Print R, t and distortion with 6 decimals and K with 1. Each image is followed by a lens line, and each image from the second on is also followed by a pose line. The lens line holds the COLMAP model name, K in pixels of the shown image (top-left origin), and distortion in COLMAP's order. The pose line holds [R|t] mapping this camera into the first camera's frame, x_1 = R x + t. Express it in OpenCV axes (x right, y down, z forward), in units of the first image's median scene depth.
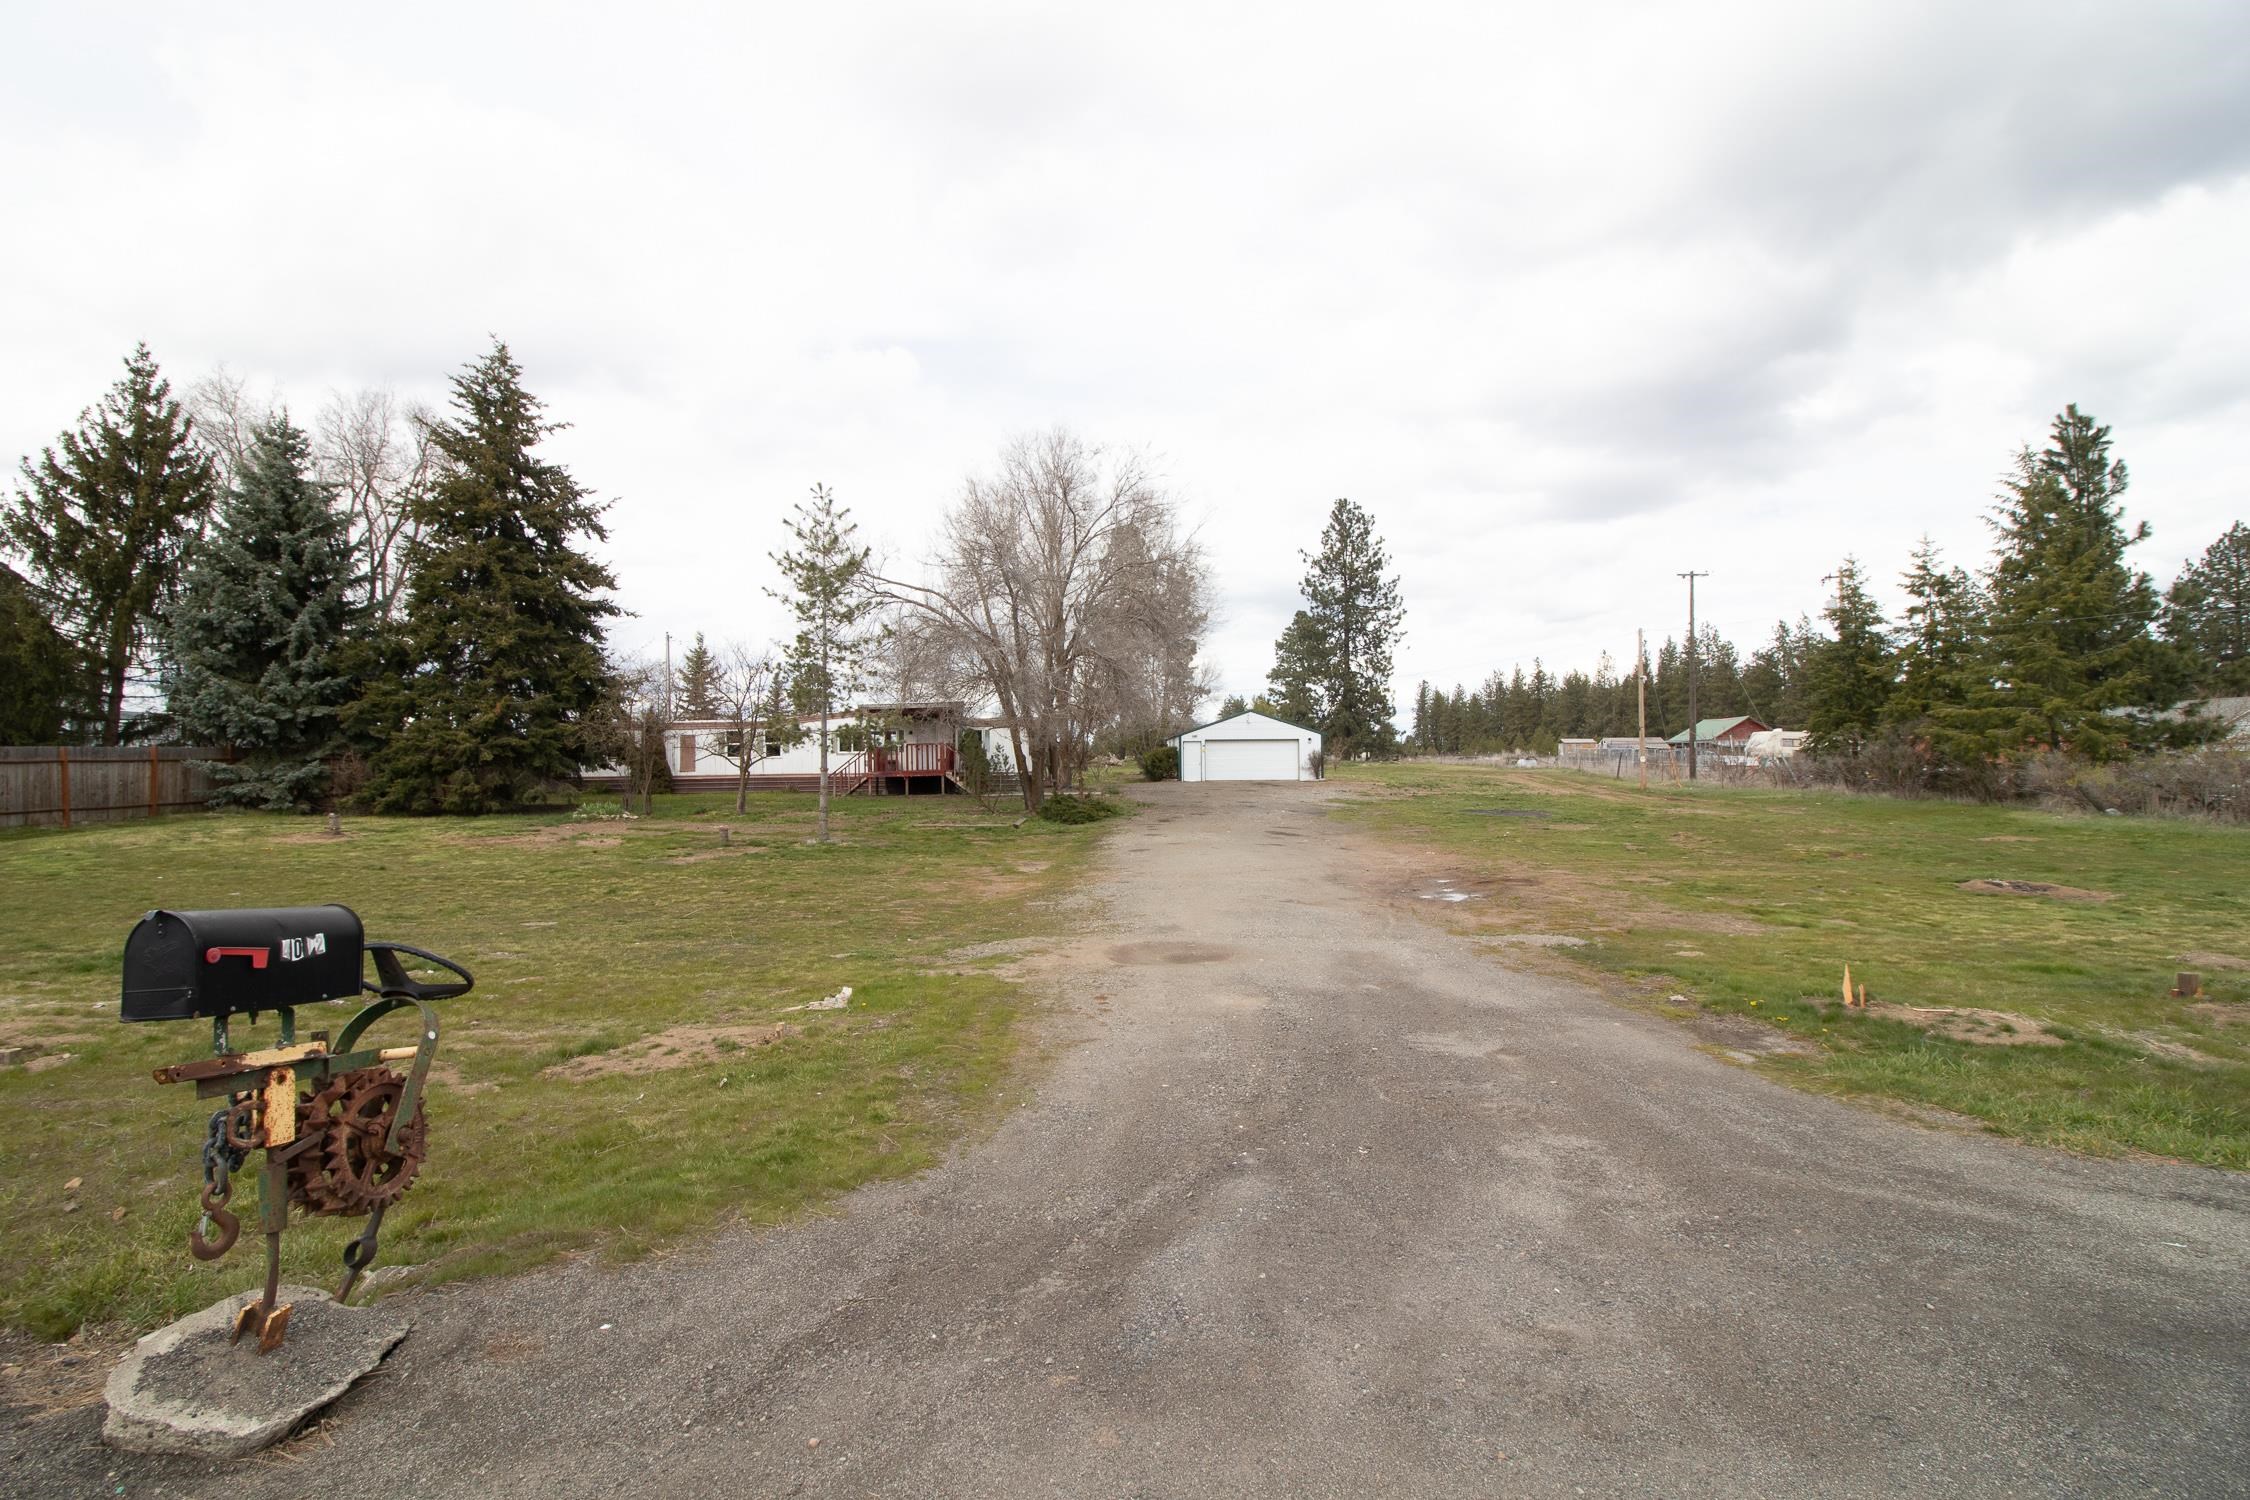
lens RADIAL K [[1044.8, 0, 1119.7], [0, 1044.8, 719.6], [0, 0, 1]] dist [-0.010867, -0.000309]
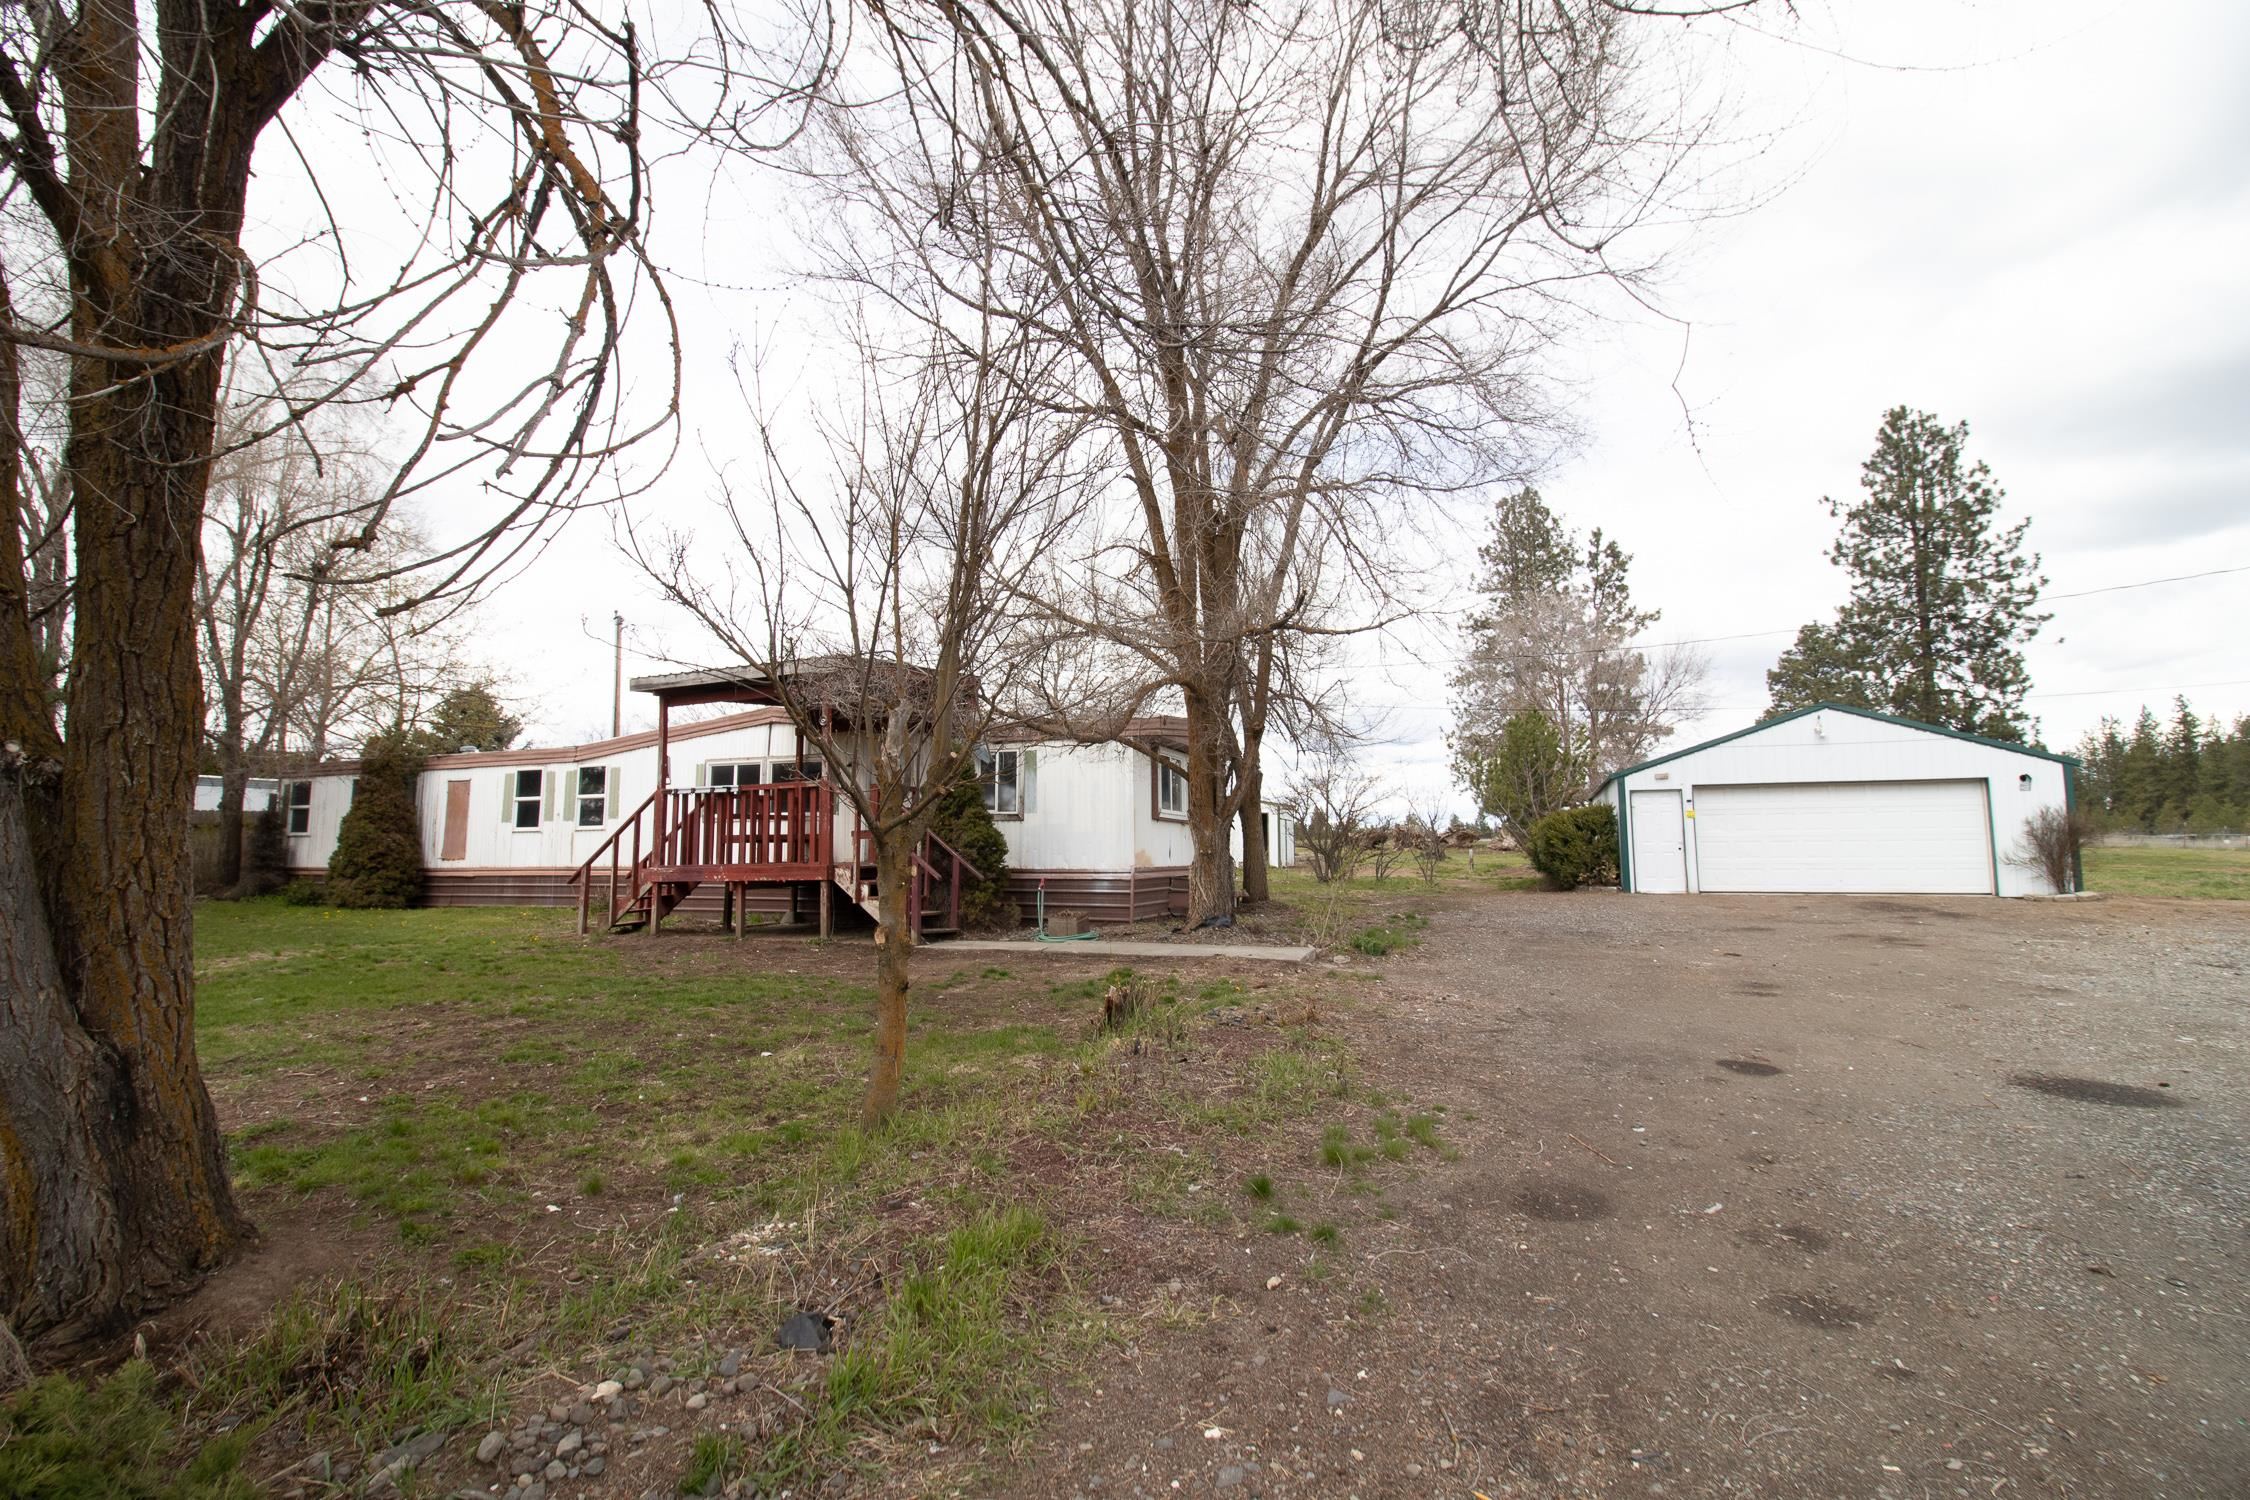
lens RADIAL K [[1044.8, 0, 1119.7], [0, 1044.8, 719.6], [0, 0, 1]] dist [-0.010867, -0.000309]
pose [[0.924228, -0.042450, -0.379473, 0.017152], [0.012395, 0.996613, -0.081298, 0.012326], [0.381639, 0.070435, 0.921624, 0.291709]]
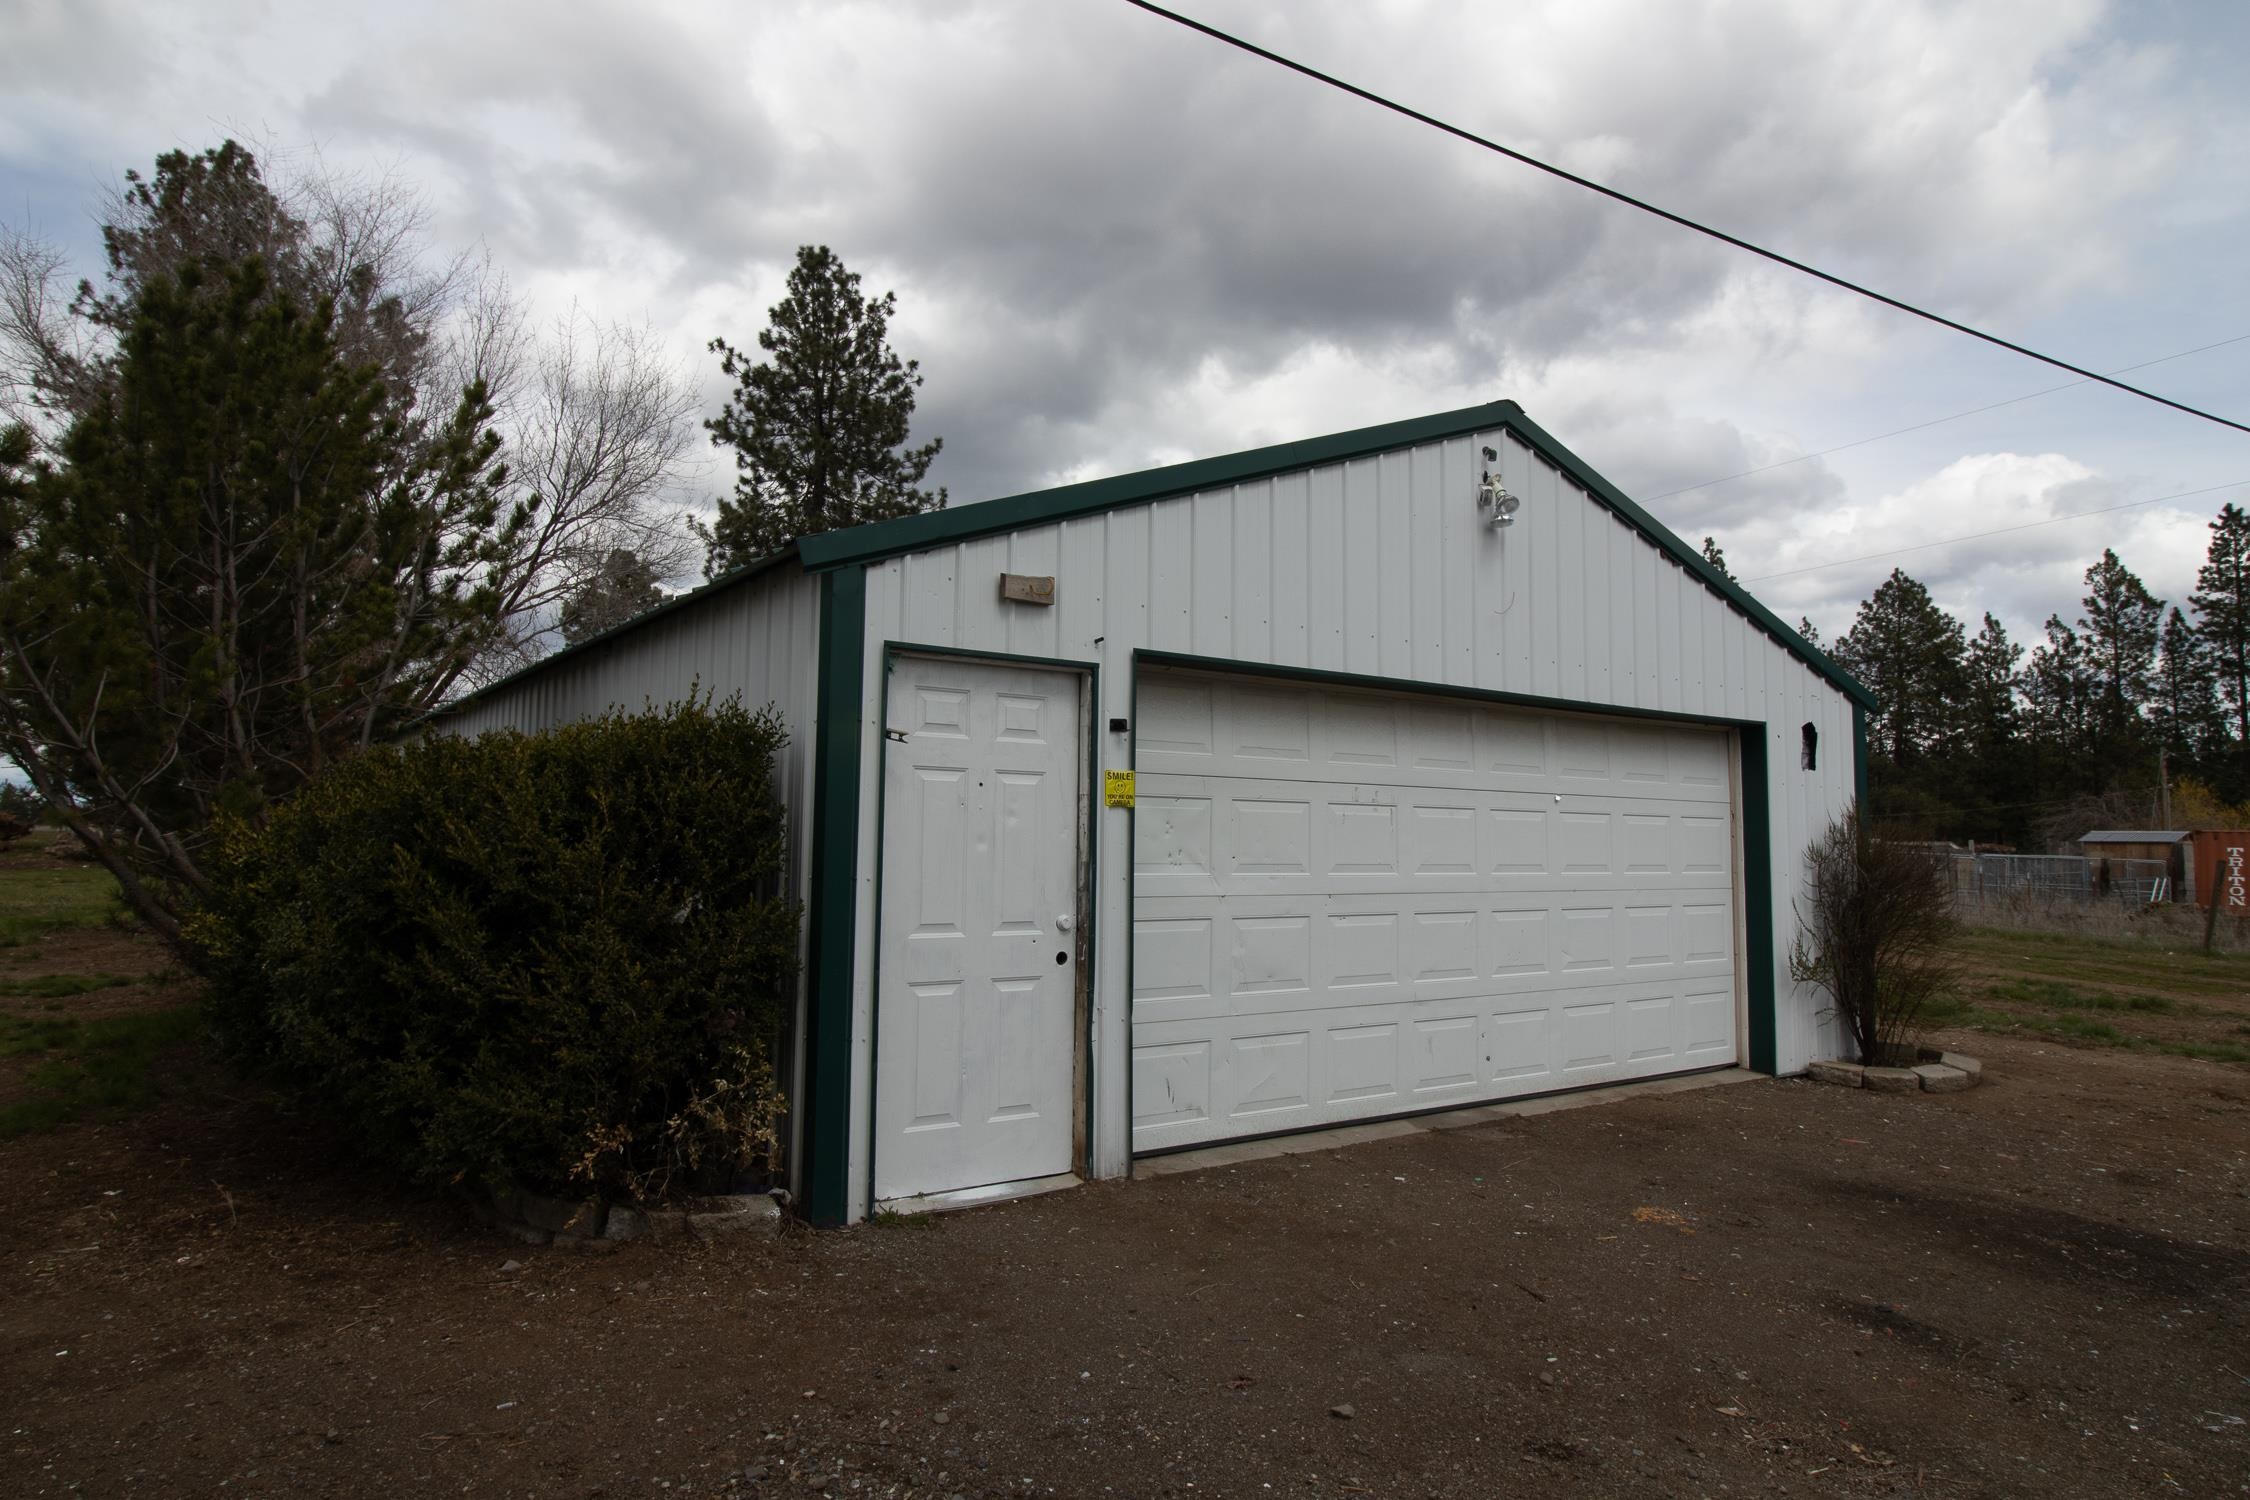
lens RADIAL K [[1361.8, 0, 1115.1], [0, 1361.8, 720.5], [0, 0, 1]] dist [-0.000307, 0.000184]
pose [[0.823969, 0.073108, 0.561899, 0.011346], [-0.043033, 0.996852, -0.066595, 0.016378], [-0.564998, 0.030692, 0.824521, 0.477005]]
